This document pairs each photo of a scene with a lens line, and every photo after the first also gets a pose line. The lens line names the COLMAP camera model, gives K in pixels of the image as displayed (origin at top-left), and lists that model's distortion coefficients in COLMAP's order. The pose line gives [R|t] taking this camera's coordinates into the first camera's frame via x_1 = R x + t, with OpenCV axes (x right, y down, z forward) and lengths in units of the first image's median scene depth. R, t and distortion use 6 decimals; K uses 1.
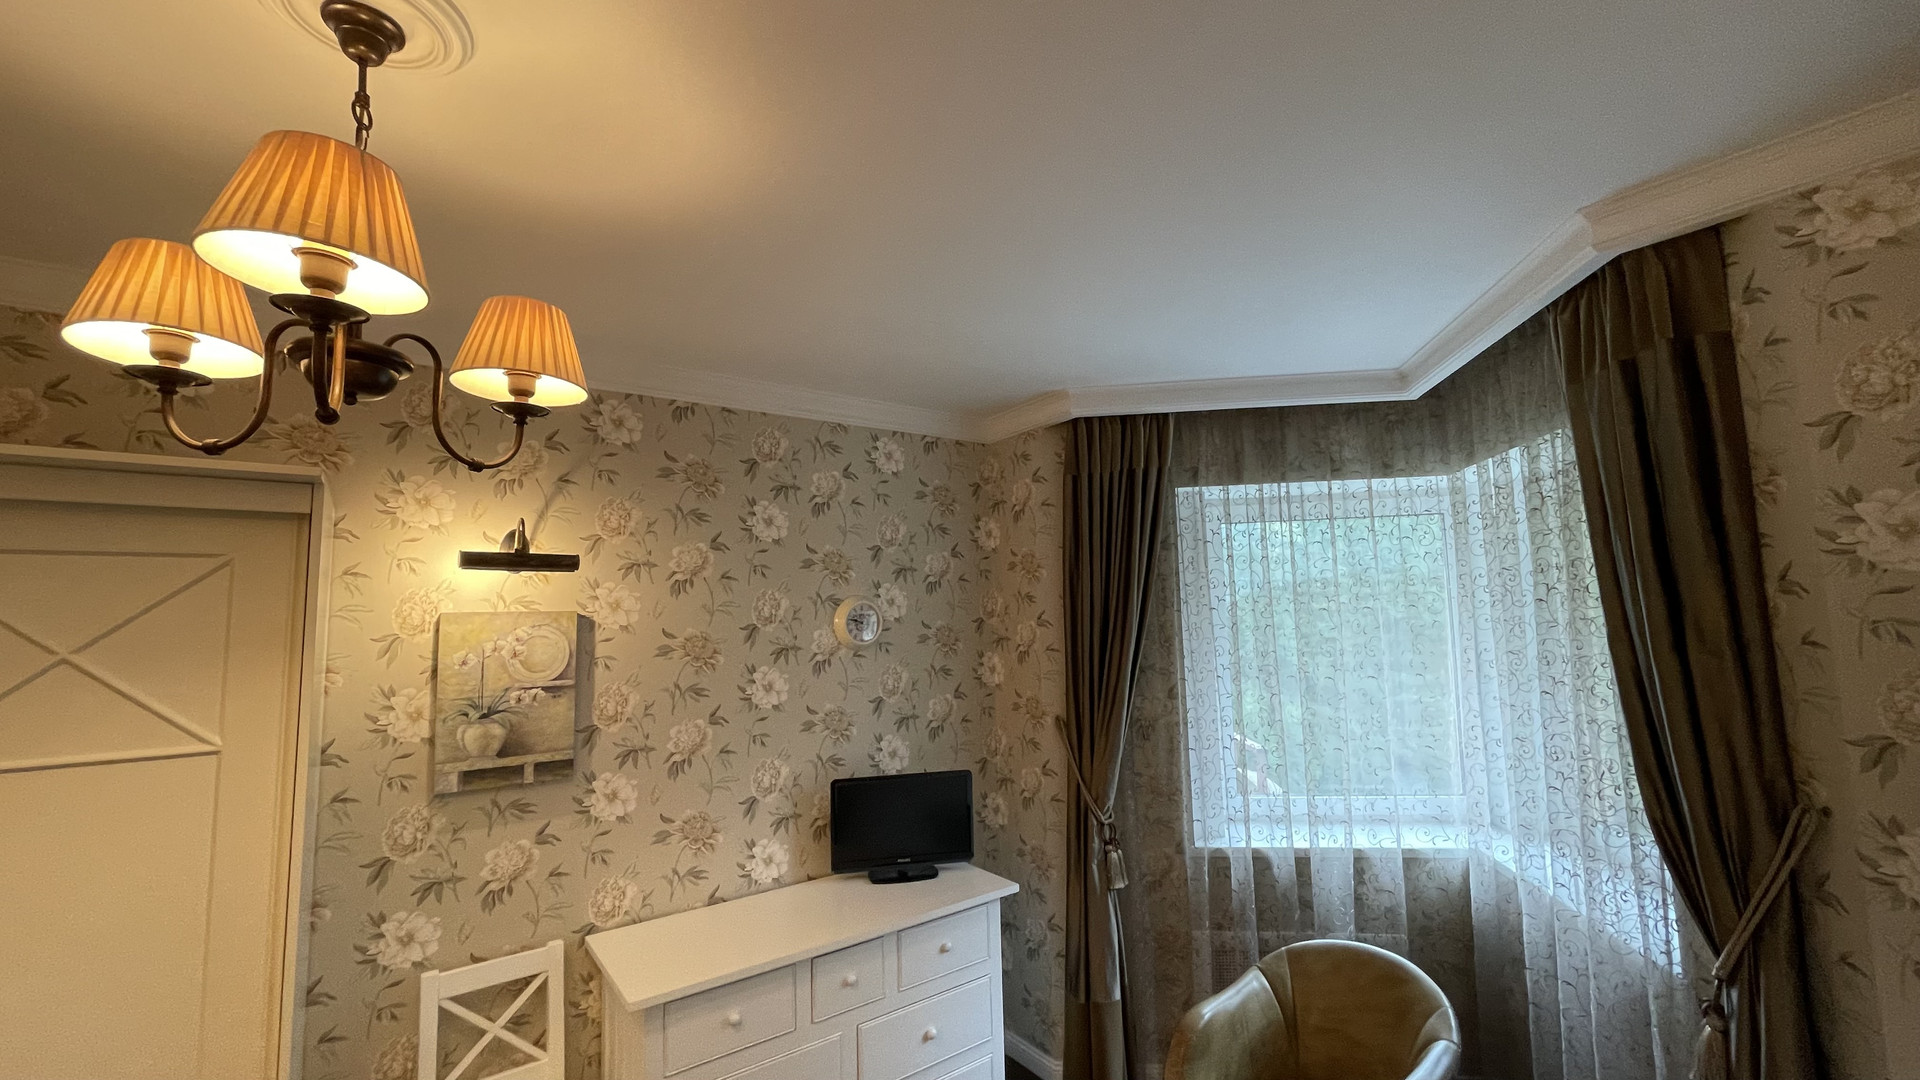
lens RADIAL K [[773.3, 0, 954.0], [0, 773.3, 544.0], [0, 0, 1]] dist [-0.002966, 0.000460]
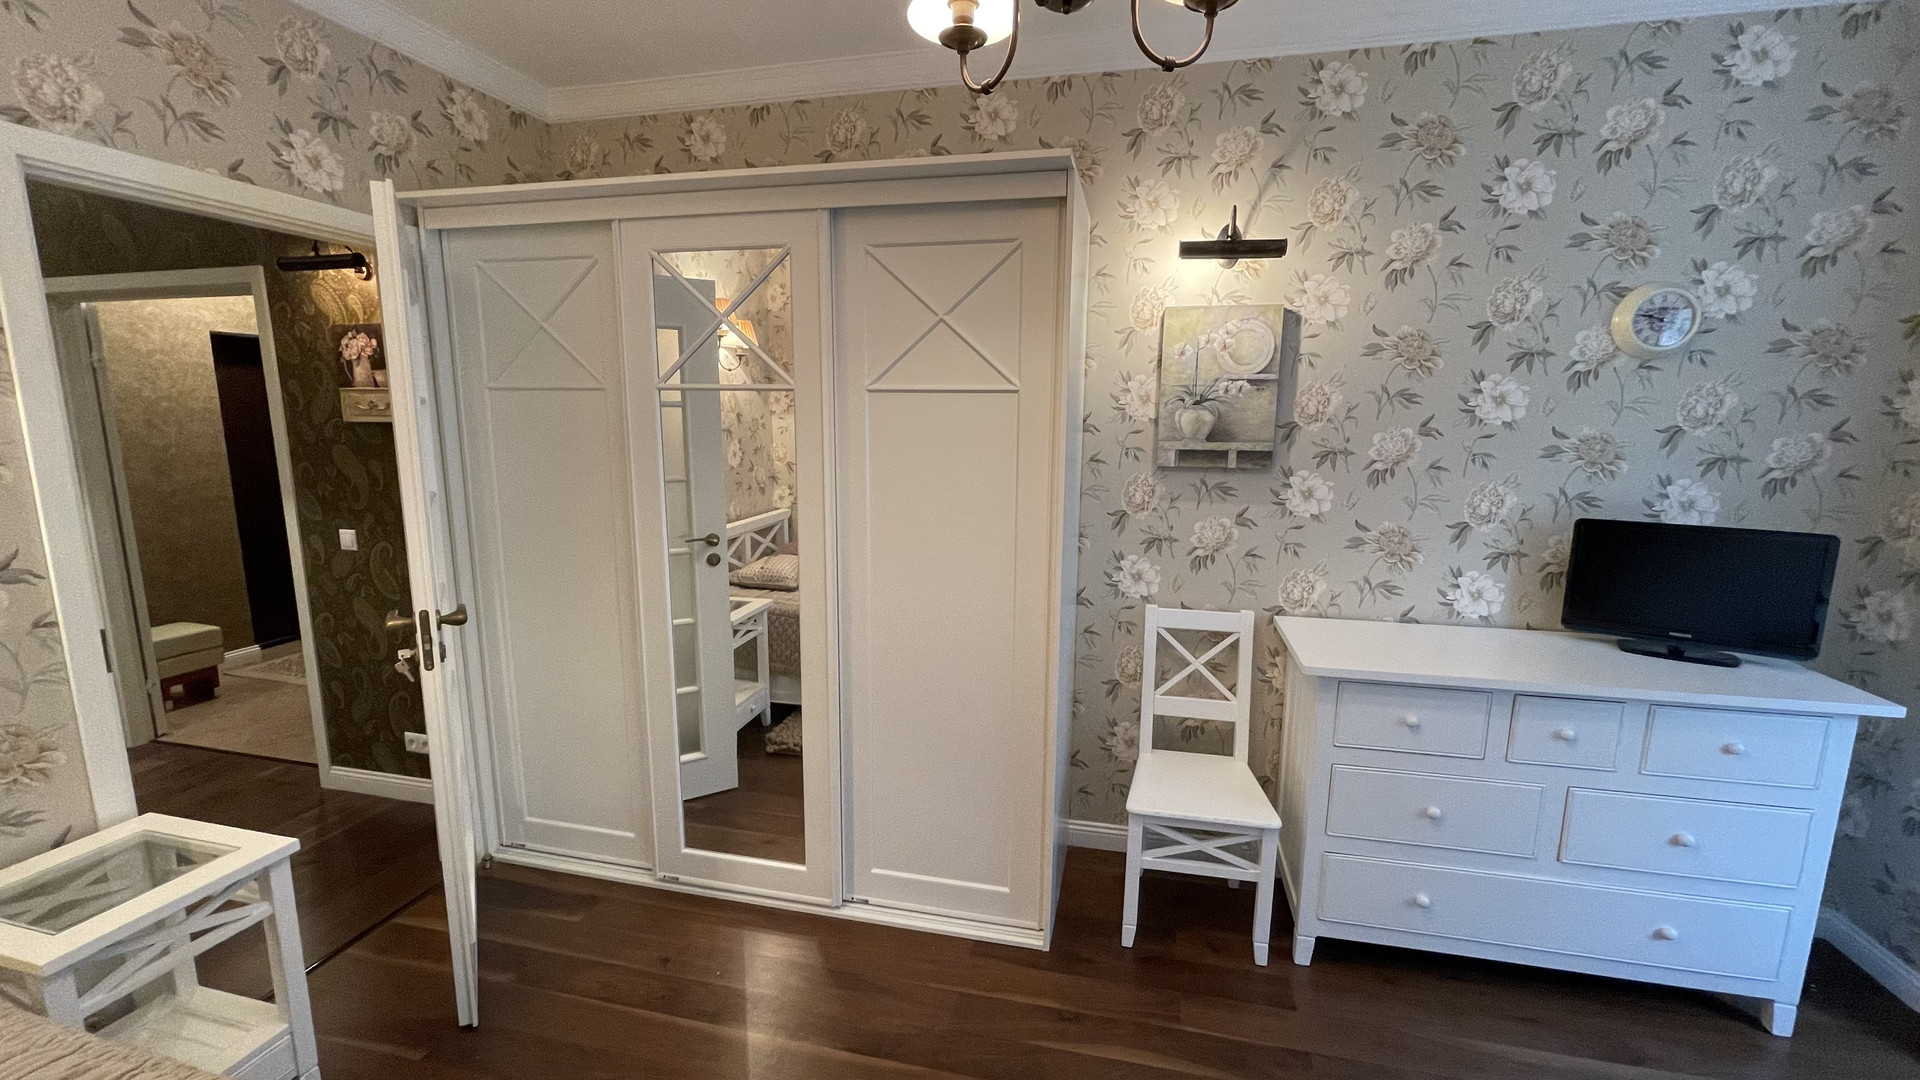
lens RADIAL K [[773.3, 0, 971.7], [0, 773.3, 549.9], [0, 0, 1]] dist [-0.002966, 0.000460]
pose [[0.650241, 0.155060, -0.743736, 0.038080], [0.045238, 0.969310, 0.241642, 0.126946], [0.758380, -0.190771, 0.623271, 0.014614]]
